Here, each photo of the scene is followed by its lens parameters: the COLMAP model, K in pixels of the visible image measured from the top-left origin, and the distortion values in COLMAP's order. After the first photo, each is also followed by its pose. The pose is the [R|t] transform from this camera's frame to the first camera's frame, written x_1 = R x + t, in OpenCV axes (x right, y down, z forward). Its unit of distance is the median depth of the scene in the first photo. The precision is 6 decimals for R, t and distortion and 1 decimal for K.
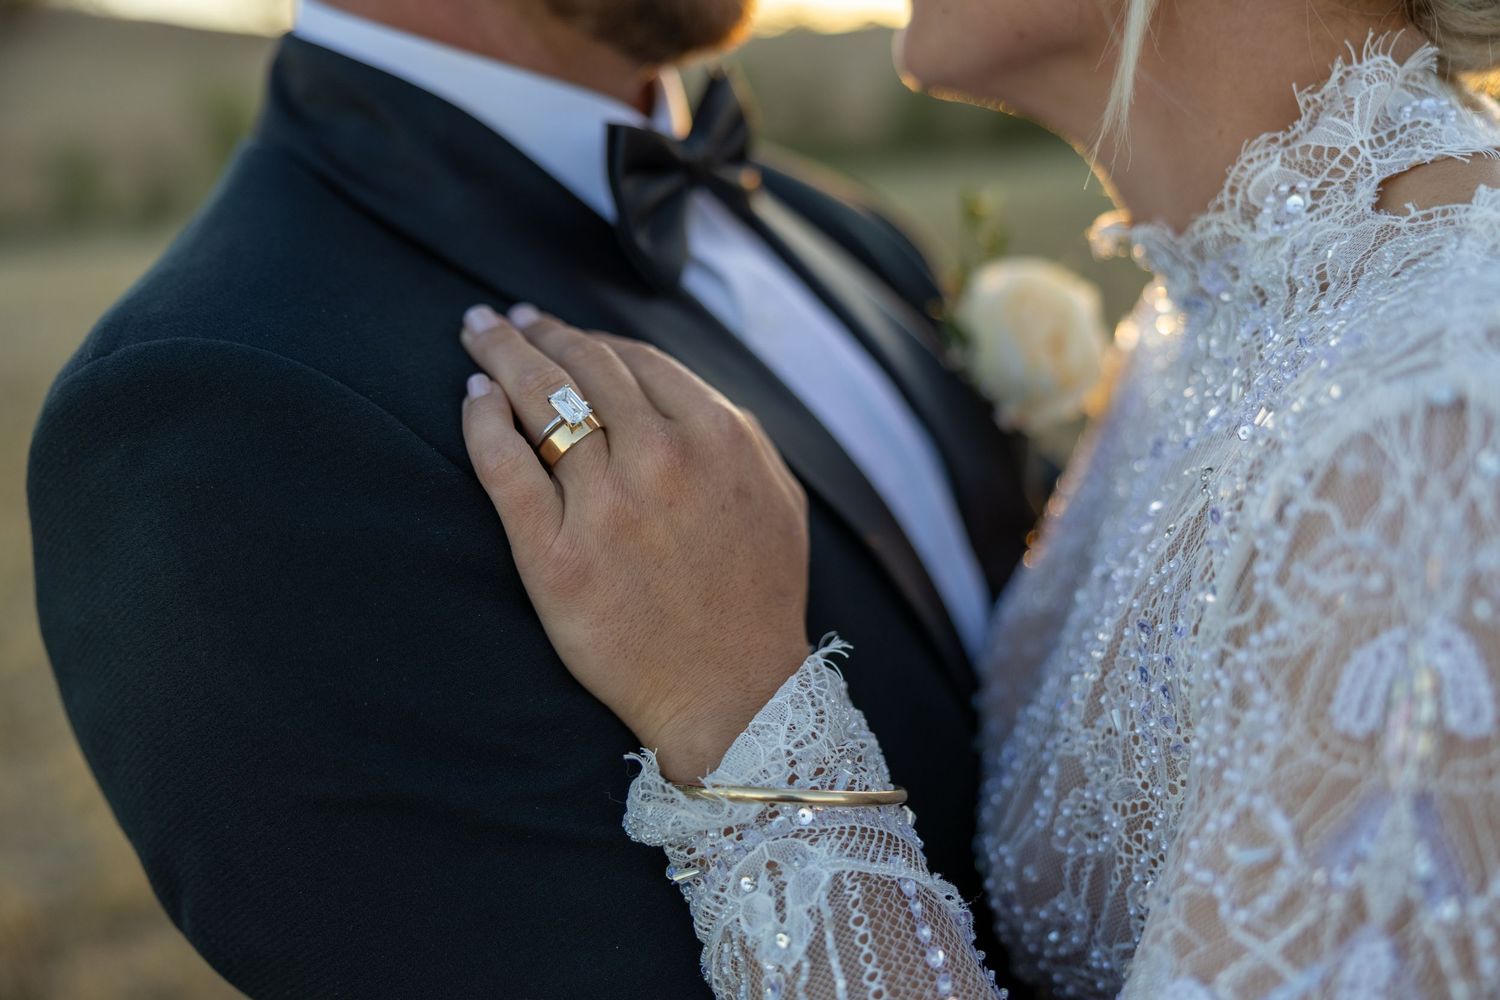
lens RADIAL K [[1717.4, 0, 750.0], [0, 1717.4, 500.0], [0, 0, 1]] dist [0.065380, -0.002560]
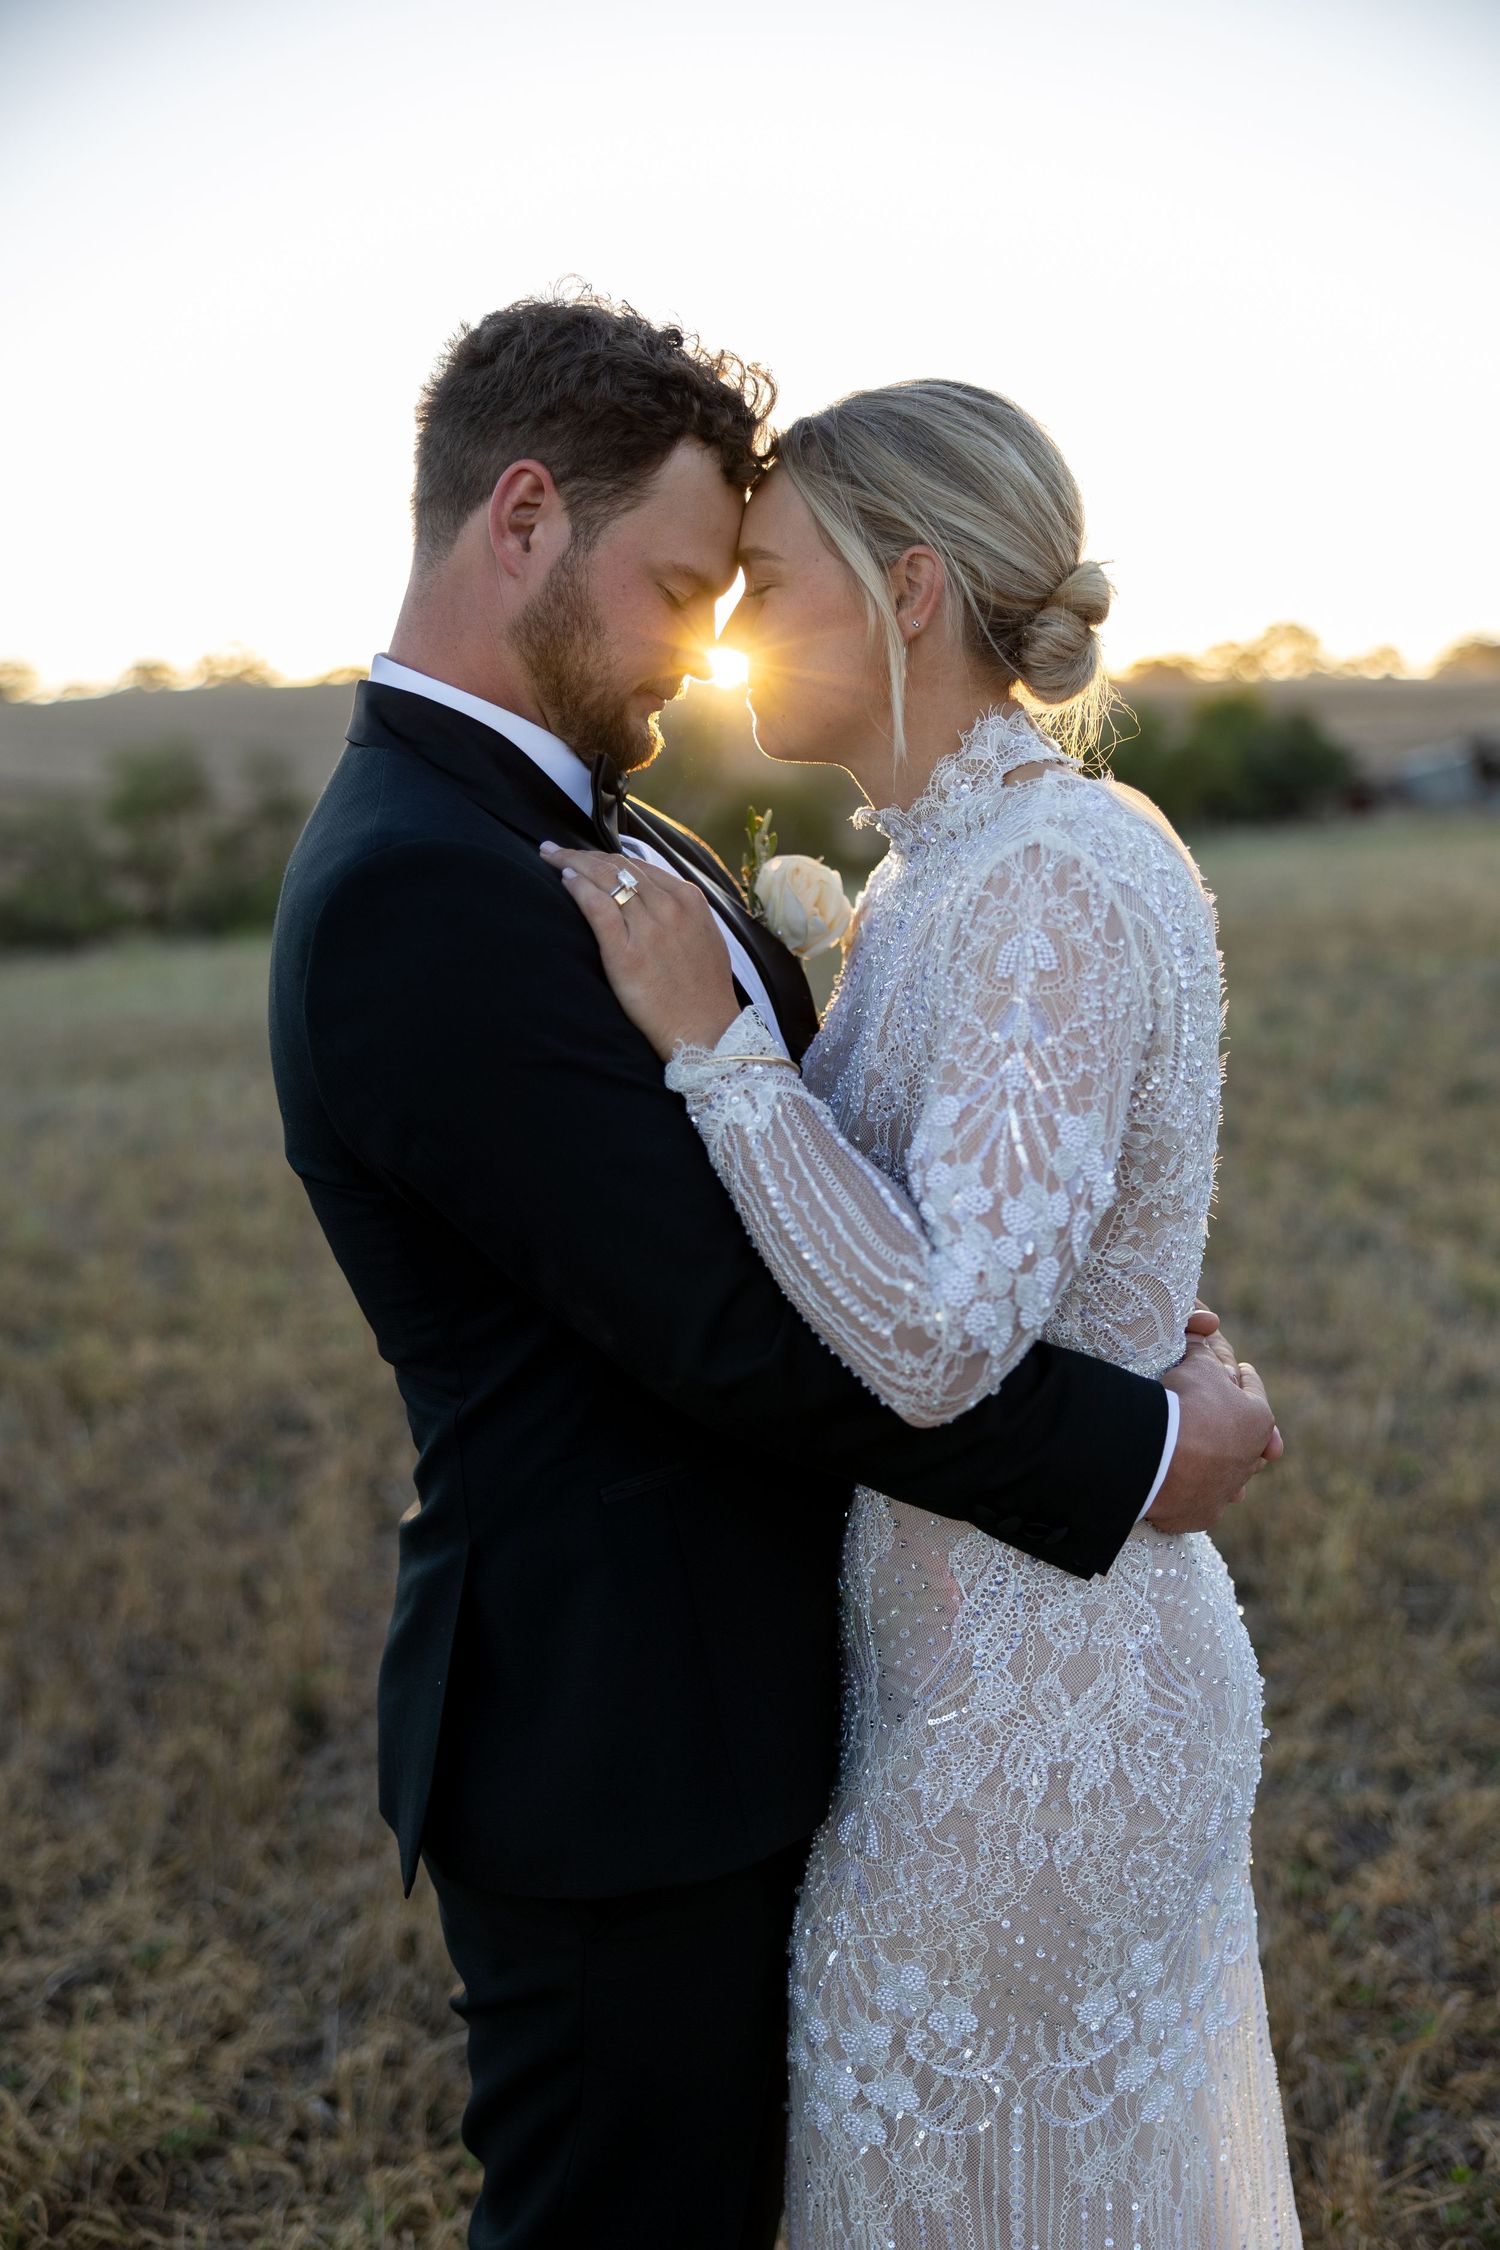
lens RADIAL K [[2576.2, 0, 750.0], [0, 2576.2, 1125.0], [0, 0, 1]] dist [0.065380, -0.002560]
pose [[0.974138, -0.030628, 0.223868, -0.673170], [0.058720, 0.991045, -0.119927, 0.620701], [-0.218190, 0.129971, 0.967213, -1.974299]]
